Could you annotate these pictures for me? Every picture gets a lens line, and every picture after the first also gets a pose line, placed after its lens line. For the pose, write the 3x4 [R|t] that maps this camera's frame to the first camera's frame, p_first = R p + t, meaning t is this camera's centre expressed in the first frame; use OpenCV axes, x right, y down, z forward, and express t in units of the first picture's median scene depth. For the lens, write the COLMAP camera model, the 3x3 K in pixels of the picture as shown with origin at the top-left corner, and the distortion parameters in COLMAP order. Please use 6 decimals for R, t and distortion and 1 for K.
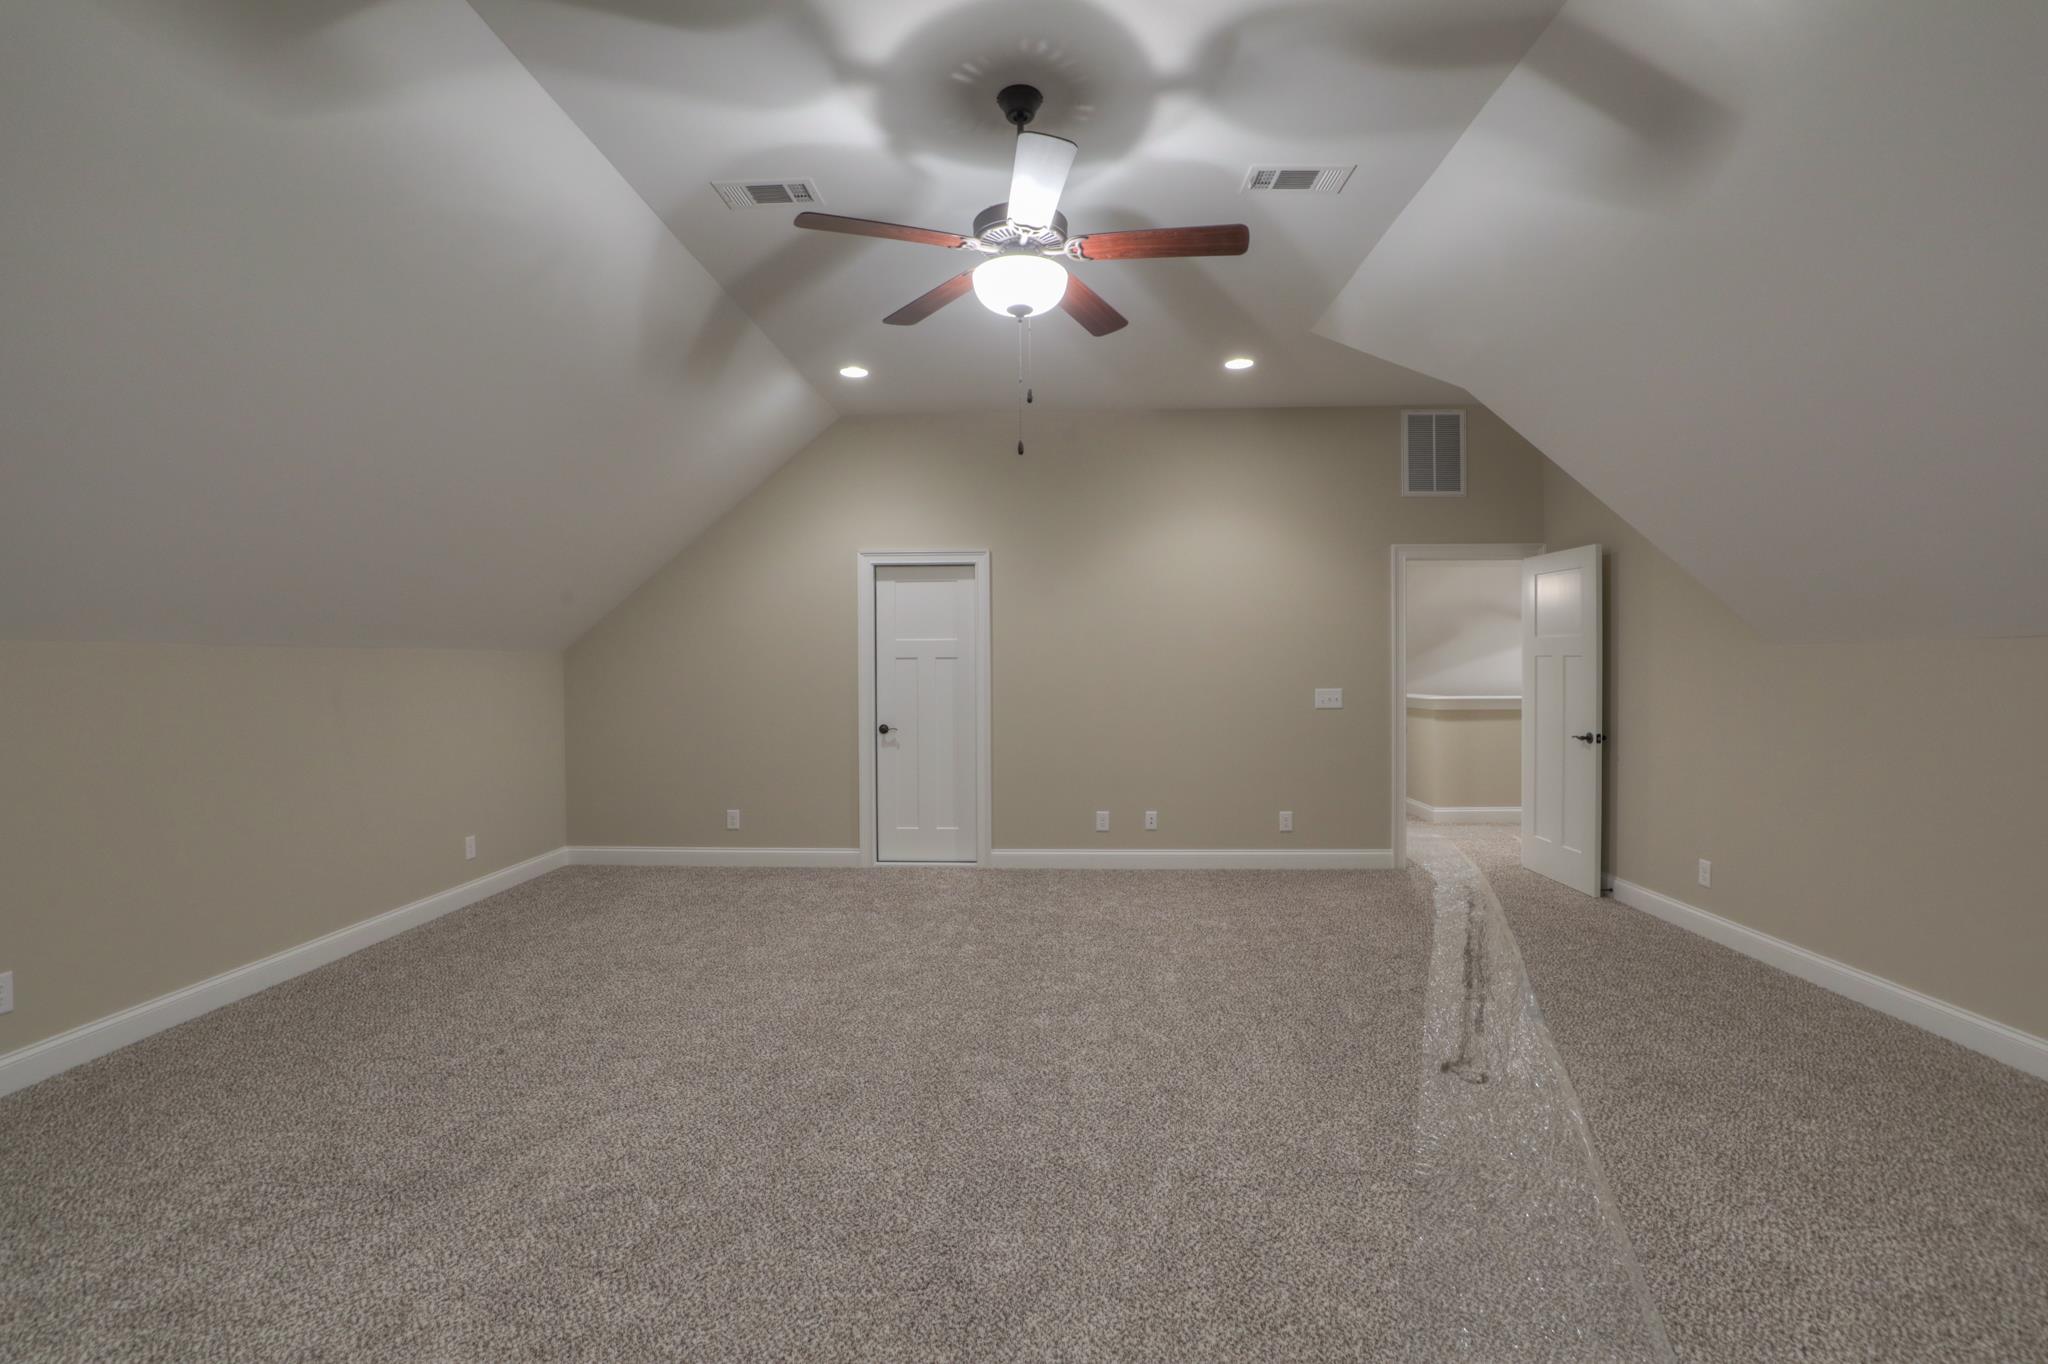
lens RADIAL K [[939.6, 0, 1026.4], [0, 939.6, 674.1], [0, 0, 1]] dist [-0.024982, 0.000265]
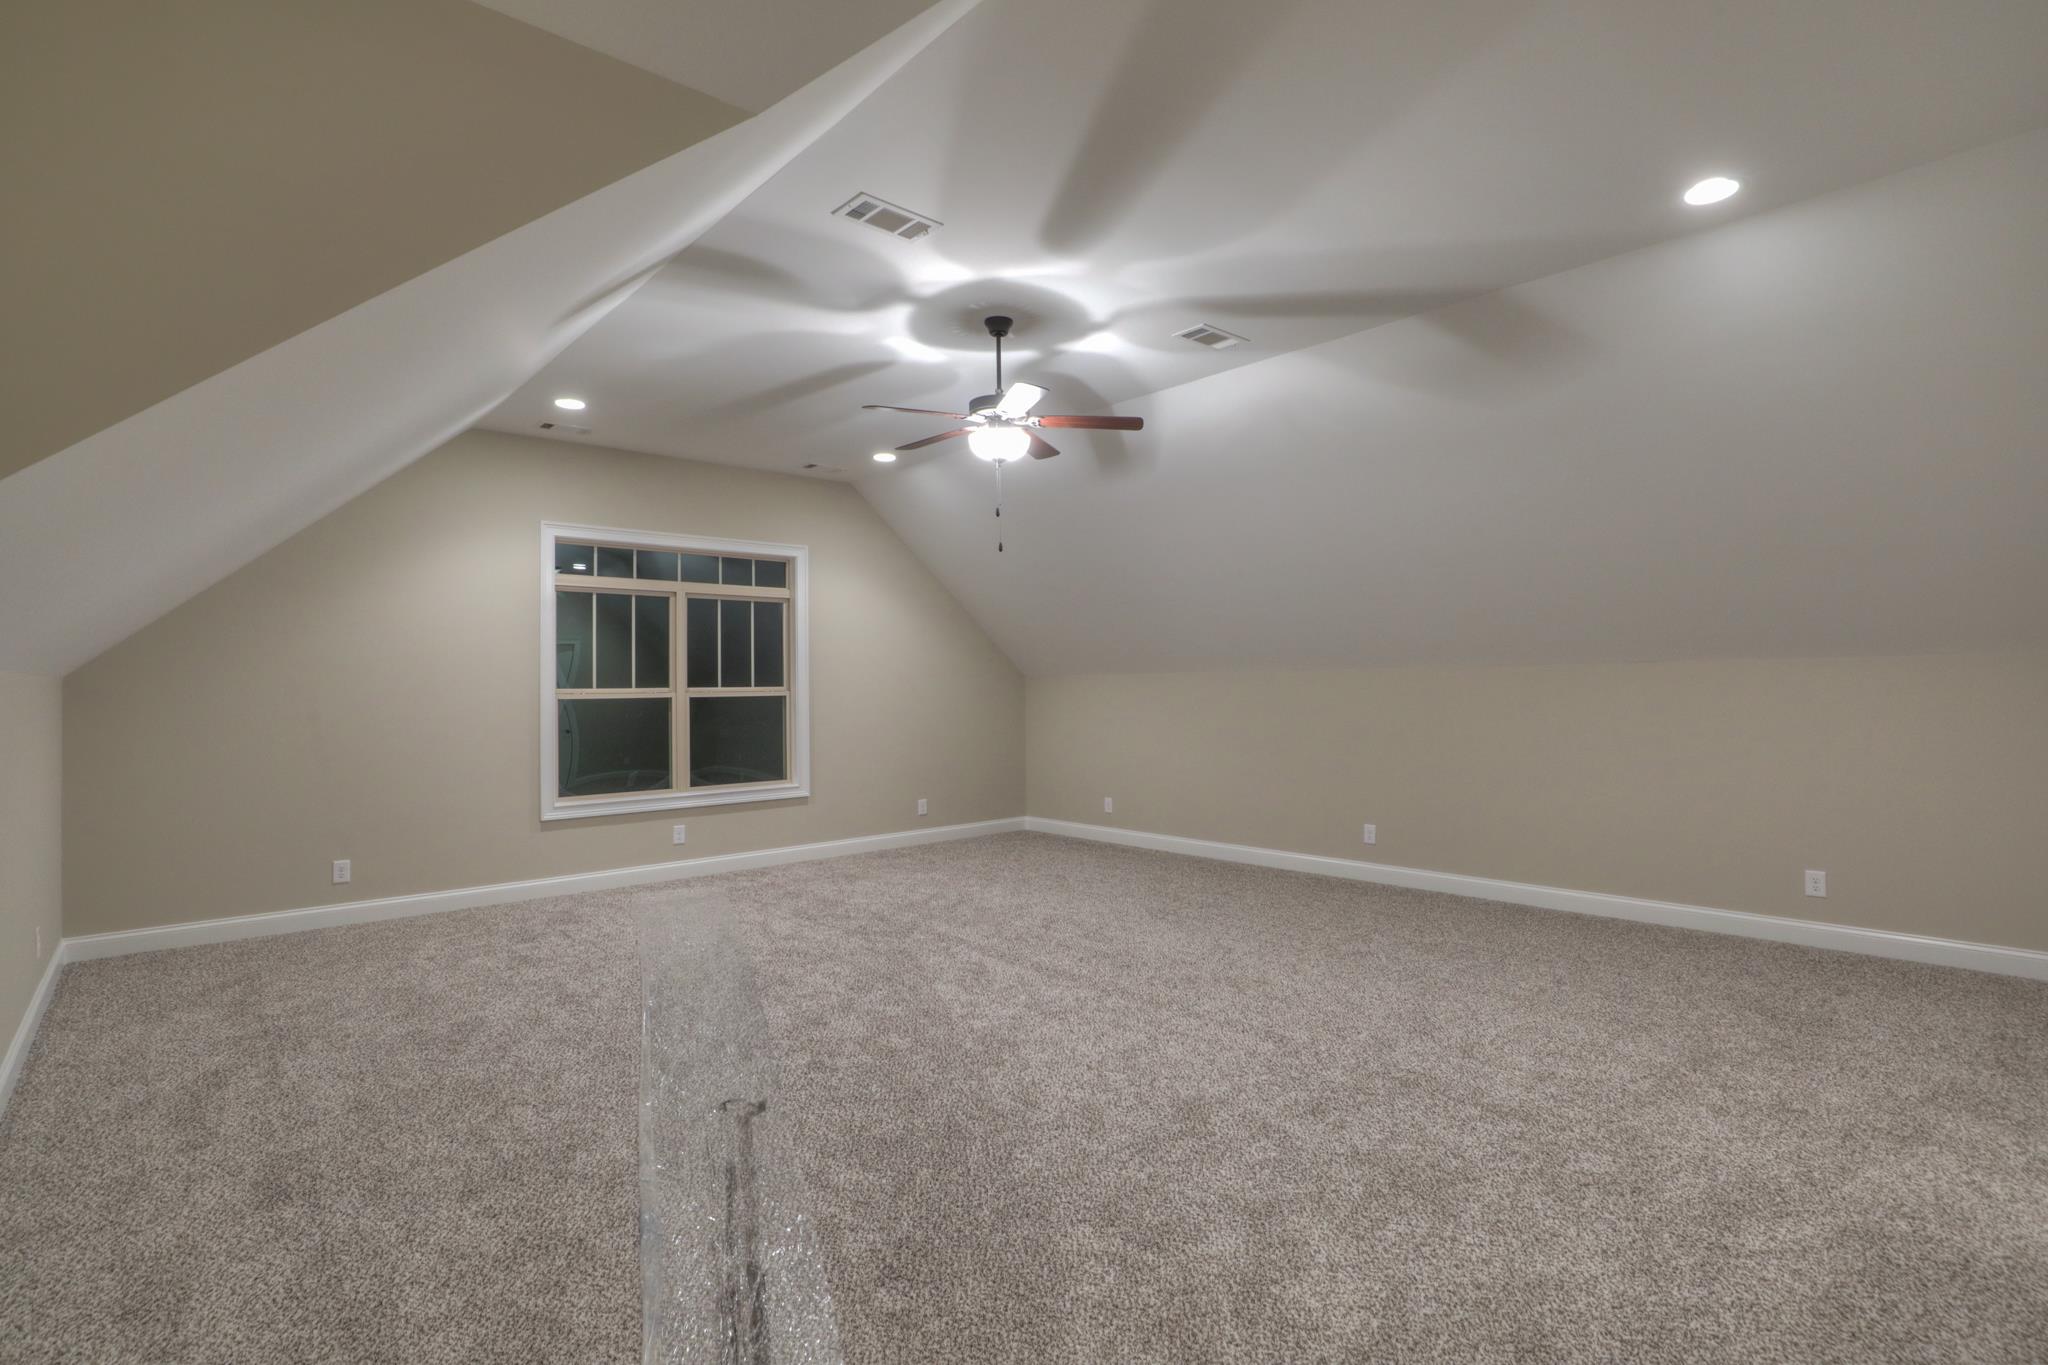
lens RADIAL K [[939.6, 0, 1025.9], [0, 939.6, 685.2], [0, 0, 1]] dist [-0.024982, 0.000265]
pose [[-0.715374, 0.011959, -0.698640, 0.938131], [0.005583, 0.999919, 0.011399, -0.026643], [0.698720, 0.004255, -0.715383, 1.908856]]
